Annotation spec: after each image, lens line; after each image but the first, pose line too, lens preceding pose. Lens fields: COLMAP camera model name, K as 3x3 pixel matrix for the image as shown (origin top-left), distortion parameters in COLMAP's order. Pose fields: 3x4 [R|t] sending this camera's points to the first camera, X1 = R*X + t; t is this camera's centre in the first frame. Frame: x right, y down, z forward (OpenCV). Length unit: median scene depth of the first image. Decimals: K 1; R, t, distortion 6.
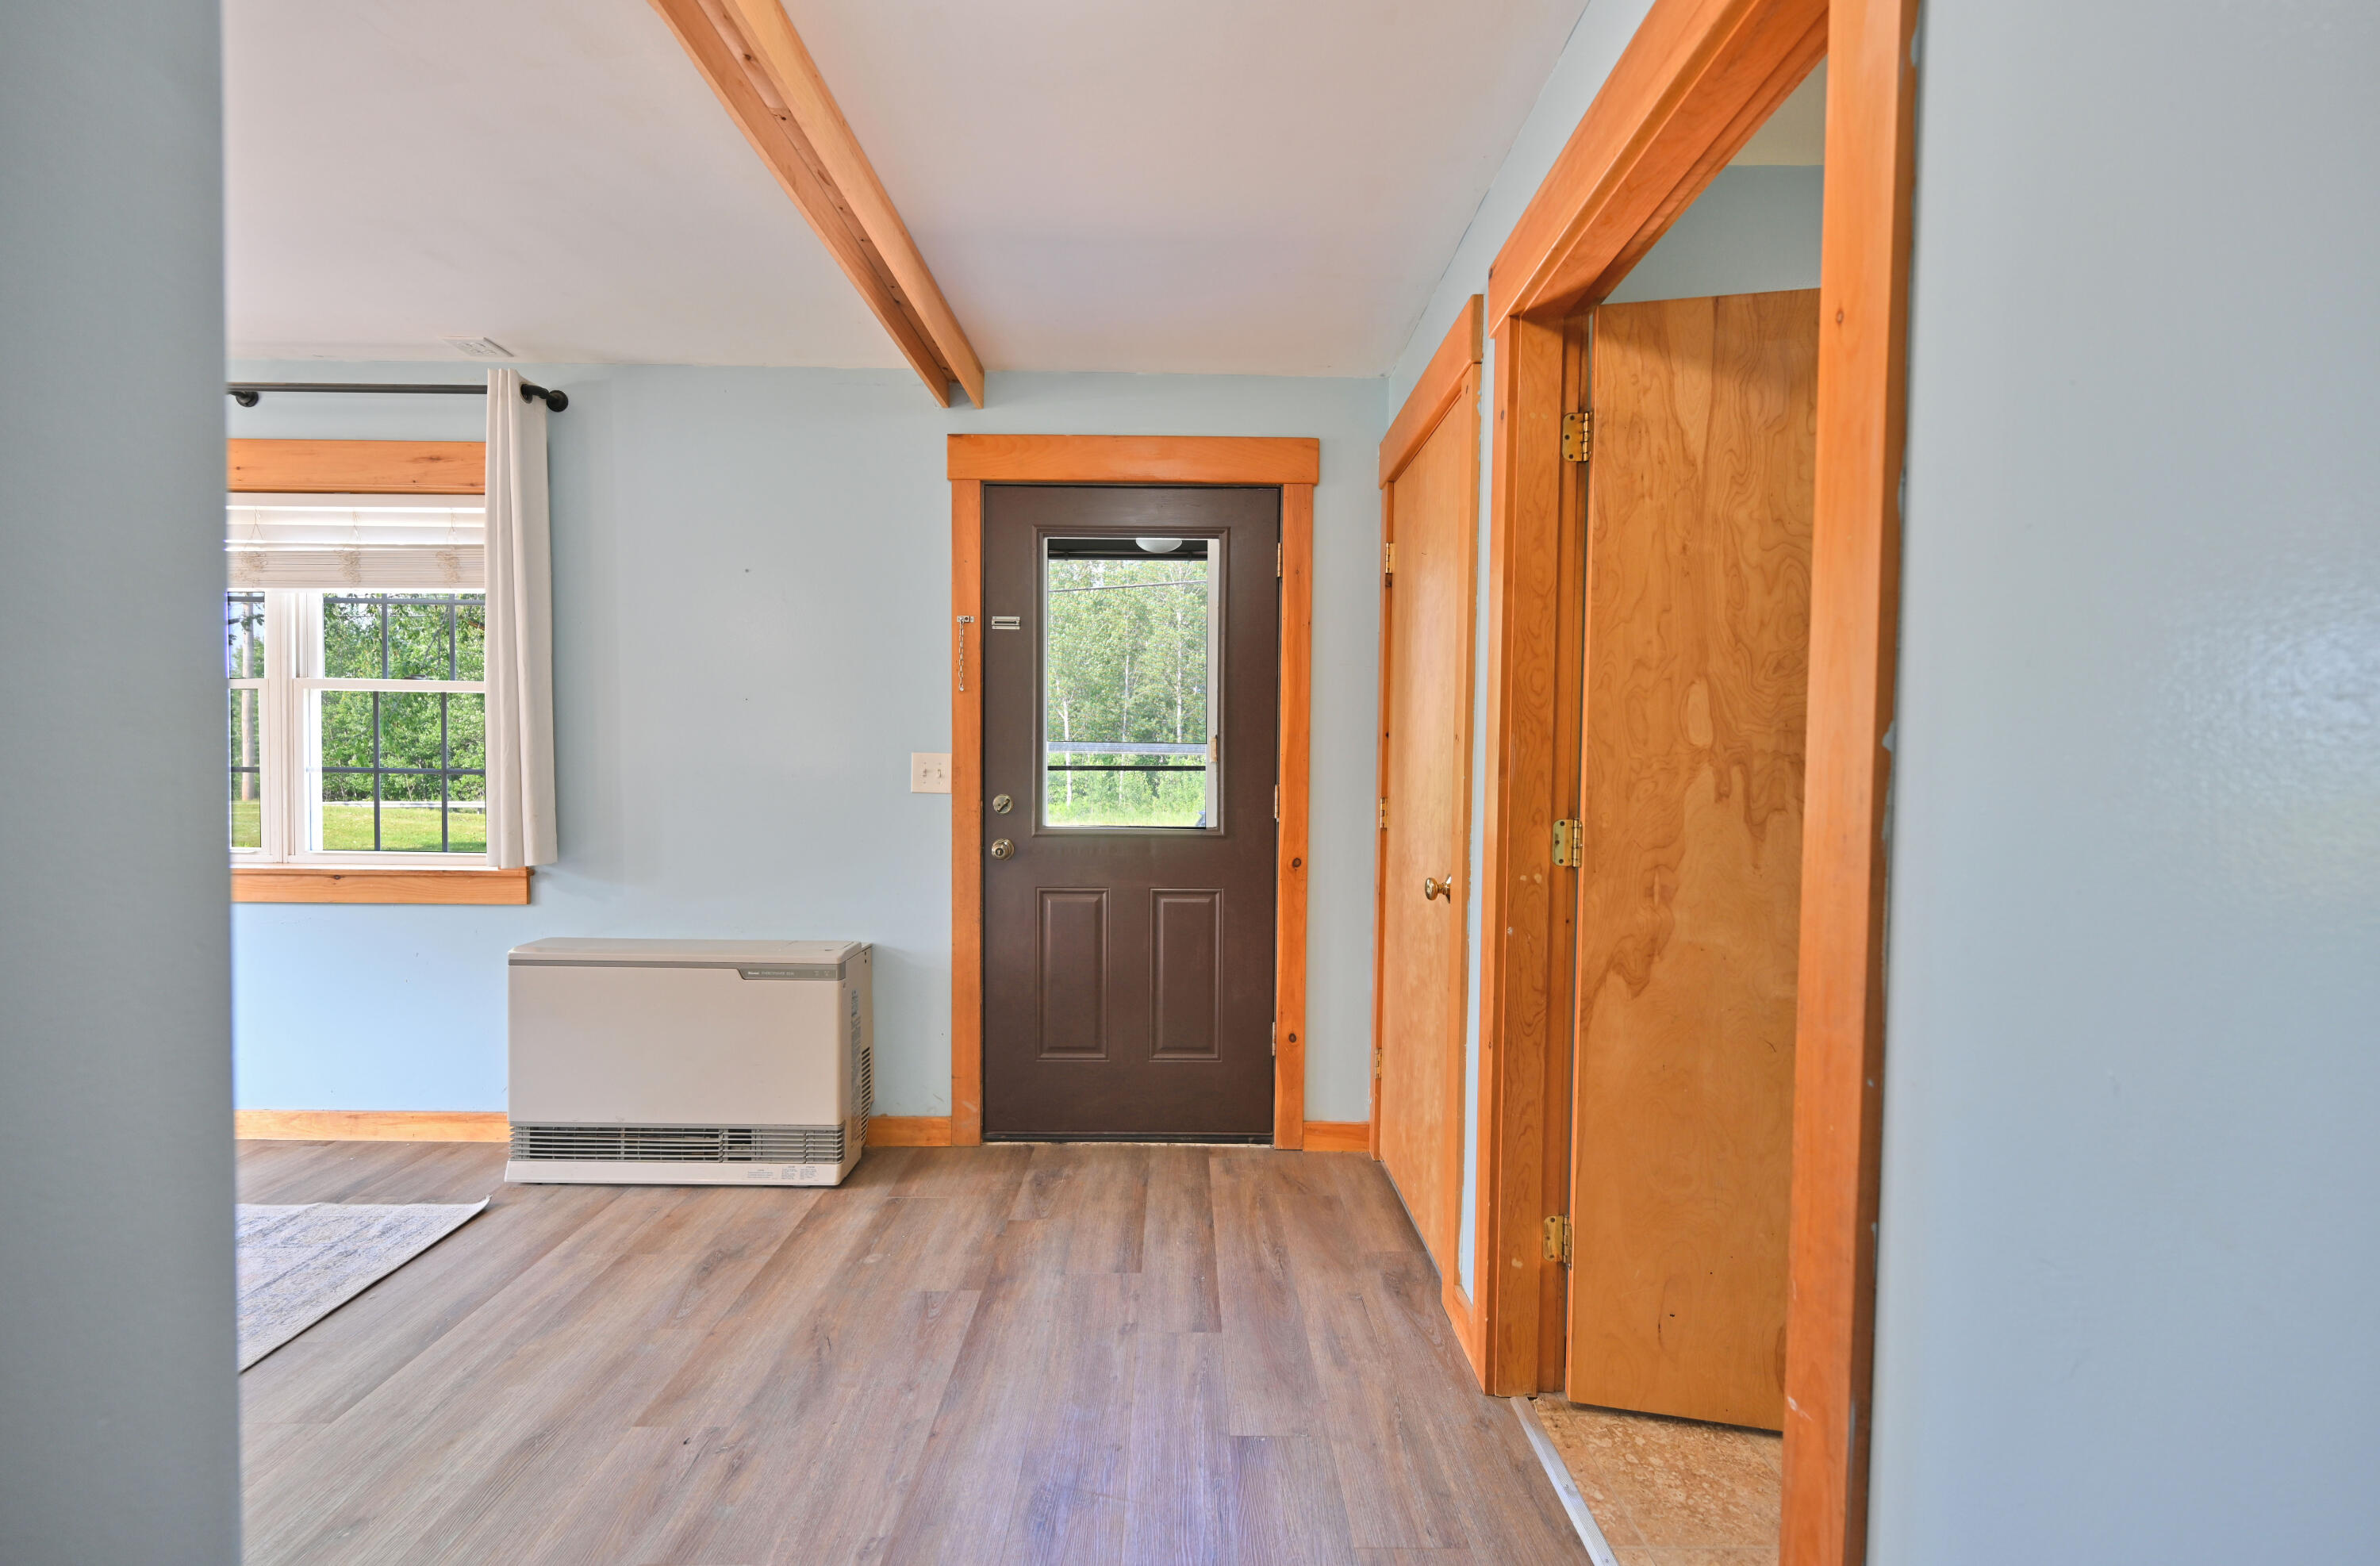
lens RADIAL K [[967.6, 0, 1188.5], [0, 967.6, 788.0], [0, 0, 1]] dist [-0.002638, 0.000053]
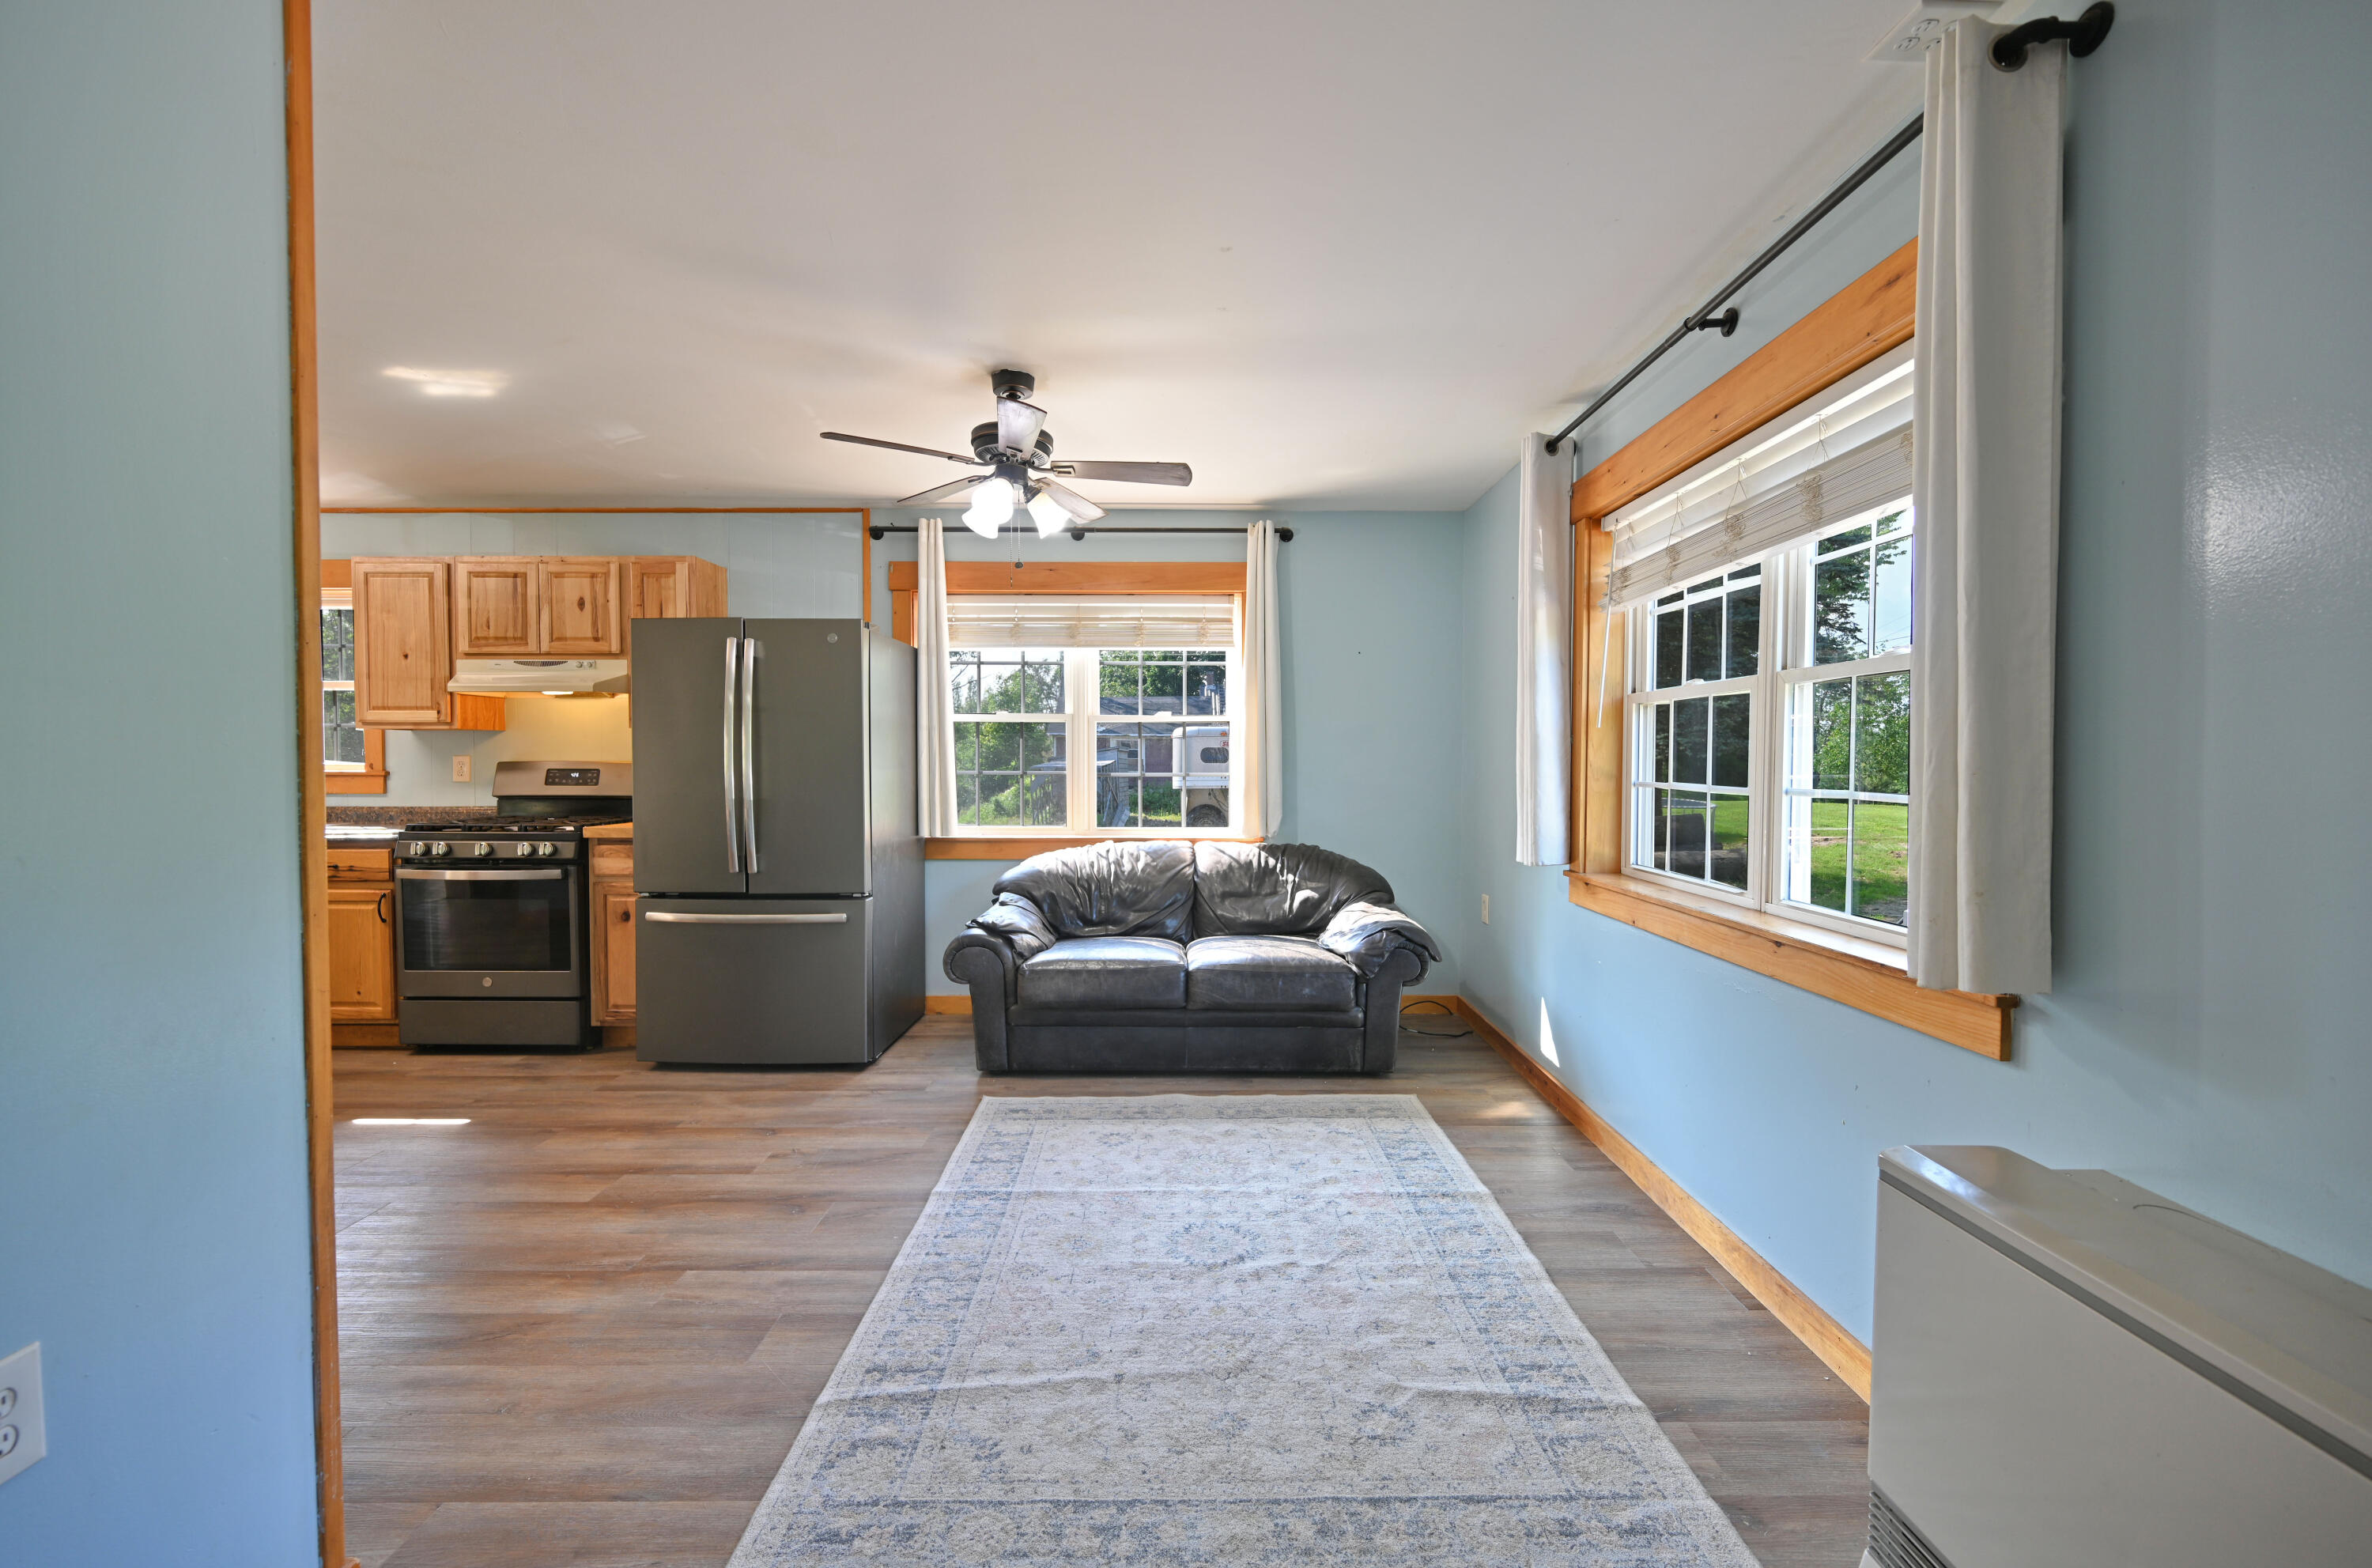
lens RADIAL K [[964.4, 0, 1183.9], [0, 964.4, 789.4], [0, 0, 1]] dist [-0.002638, 0.000053]
pose [[-0.010093, 0.015501, -0.999829, -0.168869], [-0.025448, 0.999552, 0.015754, -0.021421], [0.999625, 0.025603, -0.009694, 0.566677]]
